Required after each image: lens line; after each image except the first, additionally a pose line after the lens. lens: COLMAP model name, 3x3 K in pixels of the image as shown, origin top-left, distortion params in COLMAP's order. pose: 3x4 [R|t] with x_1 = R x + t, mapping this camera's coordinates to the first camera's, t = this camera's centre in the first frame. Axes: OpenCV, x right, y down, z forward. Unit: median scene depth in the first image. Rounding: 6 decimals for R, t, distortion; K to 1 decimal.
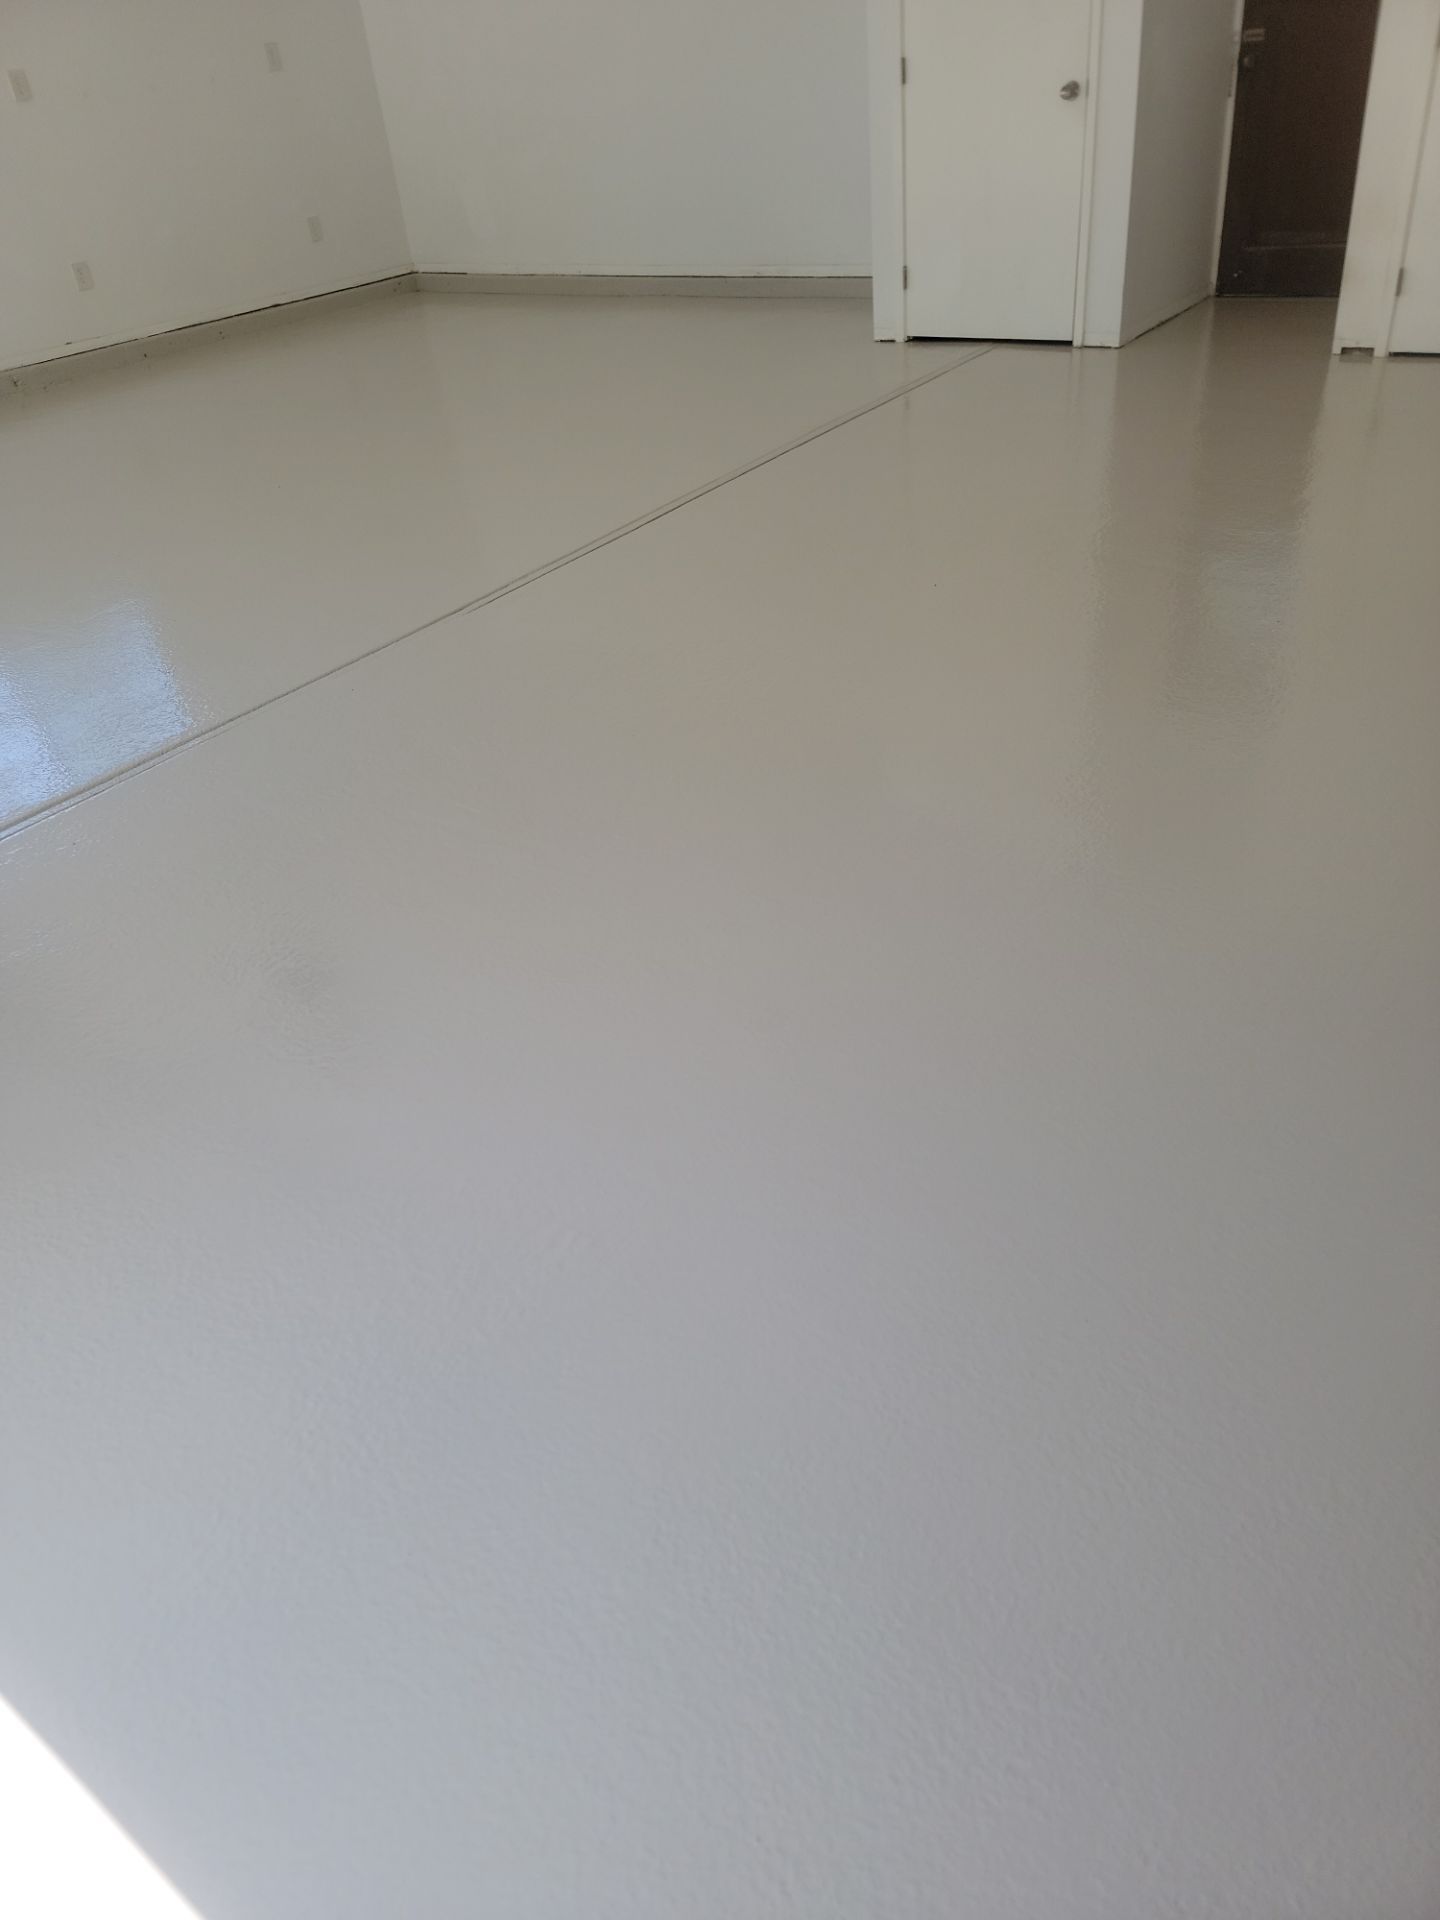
lens RADIAL K [[1358.6, 0, 690.1], [0, 1358.6, 966.4], [0, 0, 1]] dist [0.090685, -0.071438]
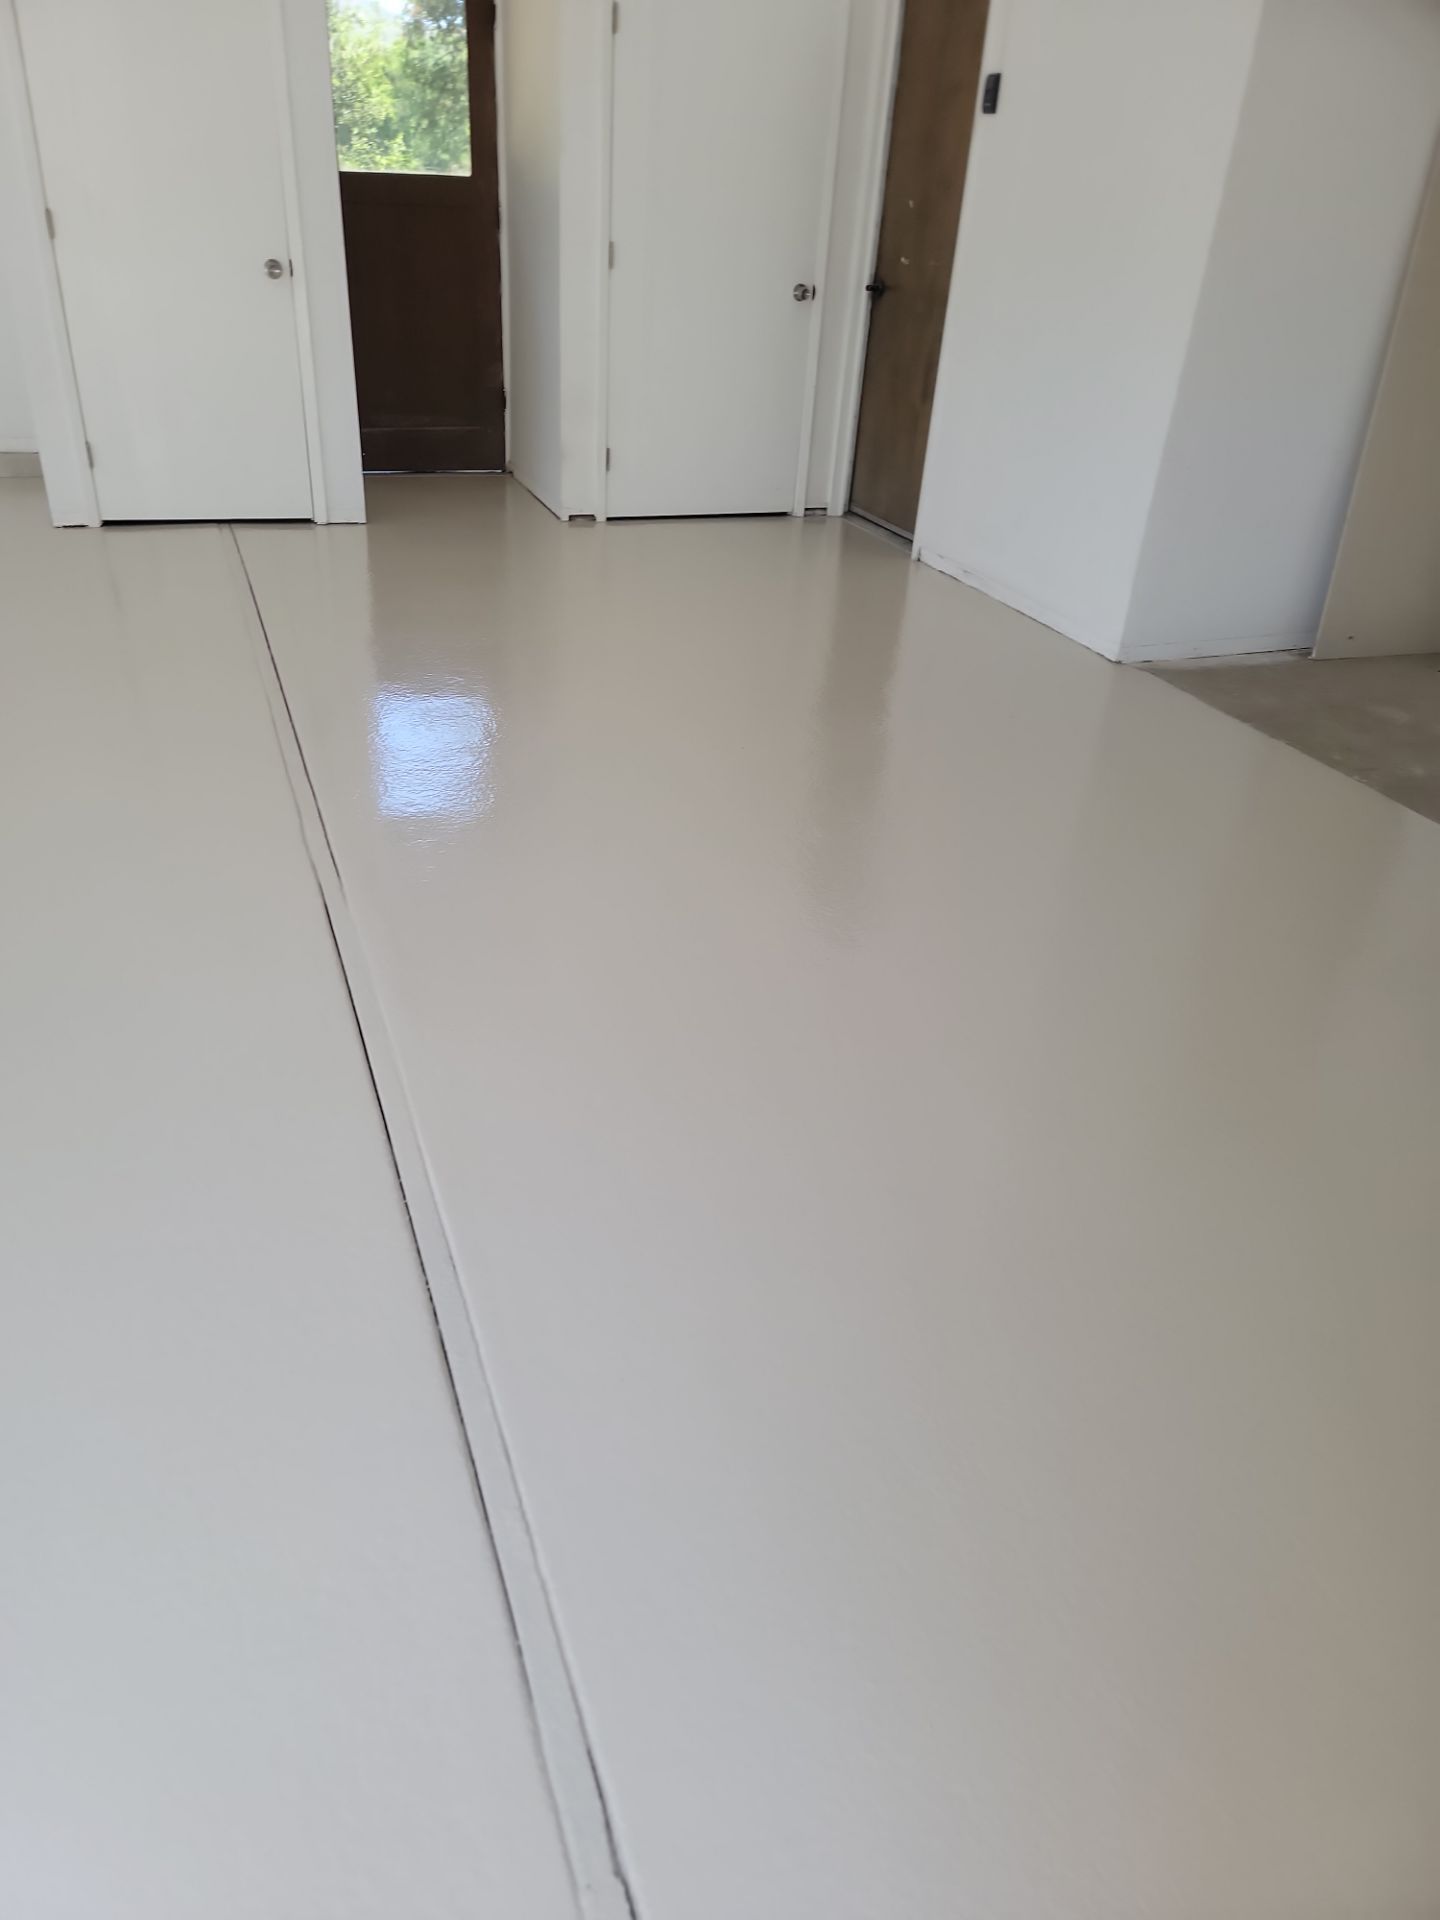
lens RADIAL K [[1358.6, 0, 690.1], [0, 1358.6, 966.4], [0, 0, 1]] dist [0.090685, -0.071438]
pose [[0.542559, -0.306827, 0.781976, -0.425660], [0.385401, 0.918068, 0.092822, -0.154345], [-0.746388, 0.251013, 0.616358, 0.294041]]
